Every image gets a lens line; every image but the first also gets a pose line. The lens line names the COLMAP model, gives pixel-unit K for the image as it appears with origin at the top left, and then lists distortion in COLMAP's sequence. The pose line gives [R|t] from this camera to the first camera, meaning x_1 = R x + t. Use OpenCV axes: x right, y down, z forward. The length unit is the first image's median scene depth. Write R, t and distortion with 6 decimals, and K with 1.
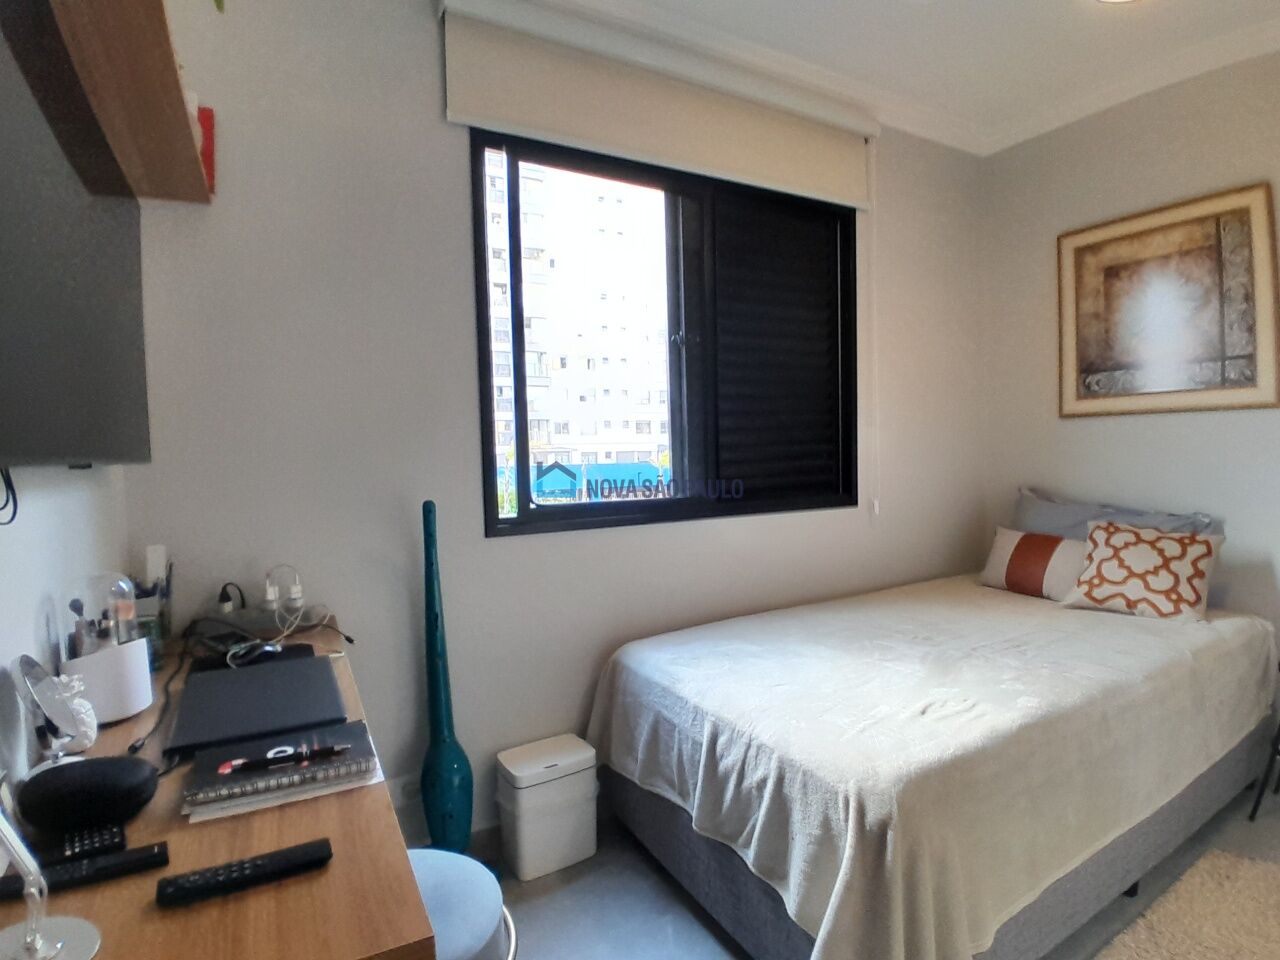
lens RADIAL K [[650.4, 0, 633.3], [0, 650.4, 479.8], [0, 0, 1]] dist [-0.044119, -0.002124]
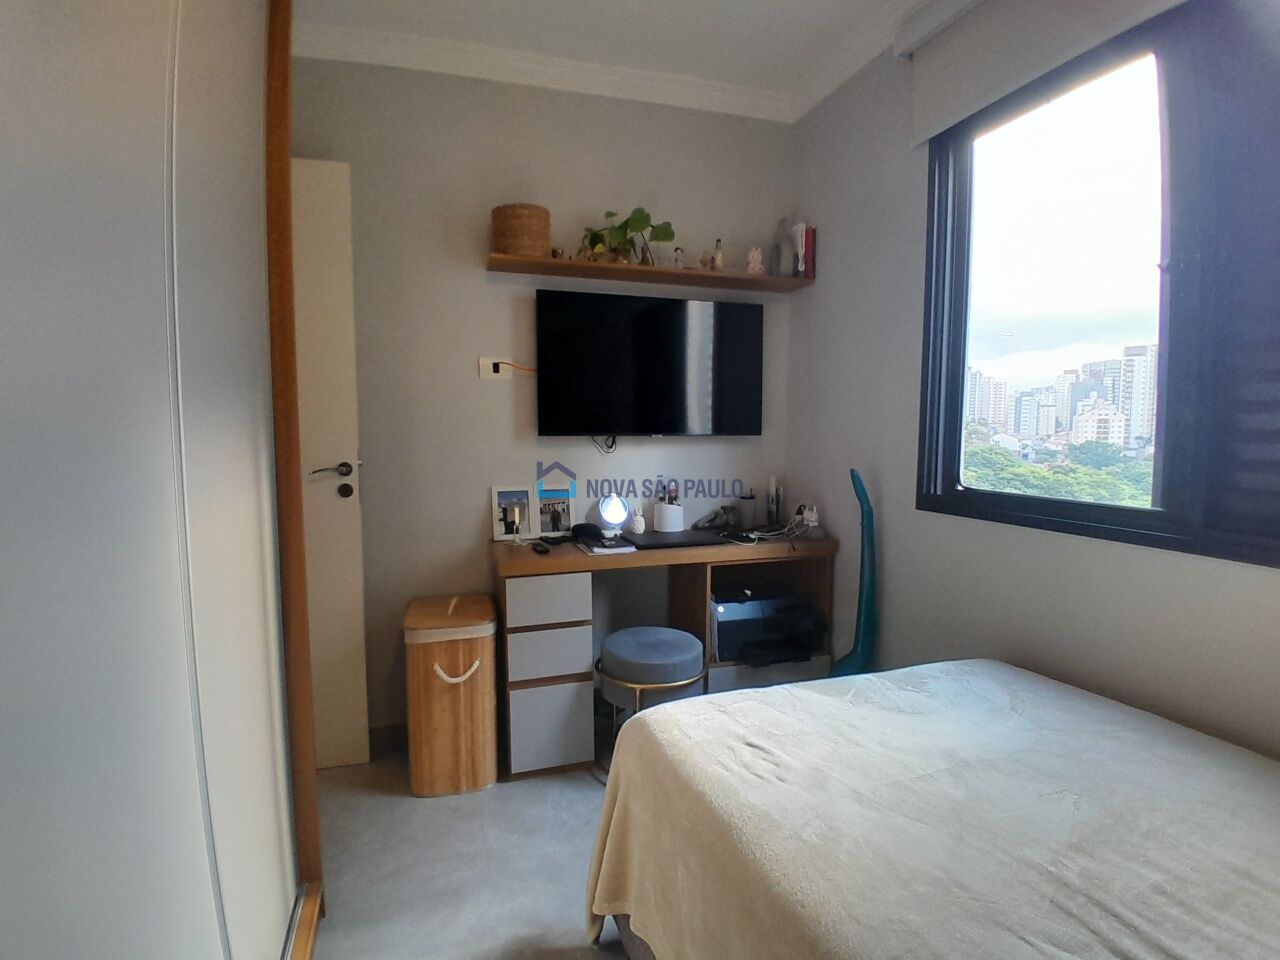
lens RADIAL K [[650.4, 0, 632.6], [0, 650.4, 481.7], [0, 0, 1]] dist [-0.044119, -0.002124]
pose [[-0.198744, 0.089634, -0.975944, 0.930505], [-0.046224, 0.993843, 0.100692, -0.046432], [0.978961, 0.065124, -0.193377, 0.712767]]
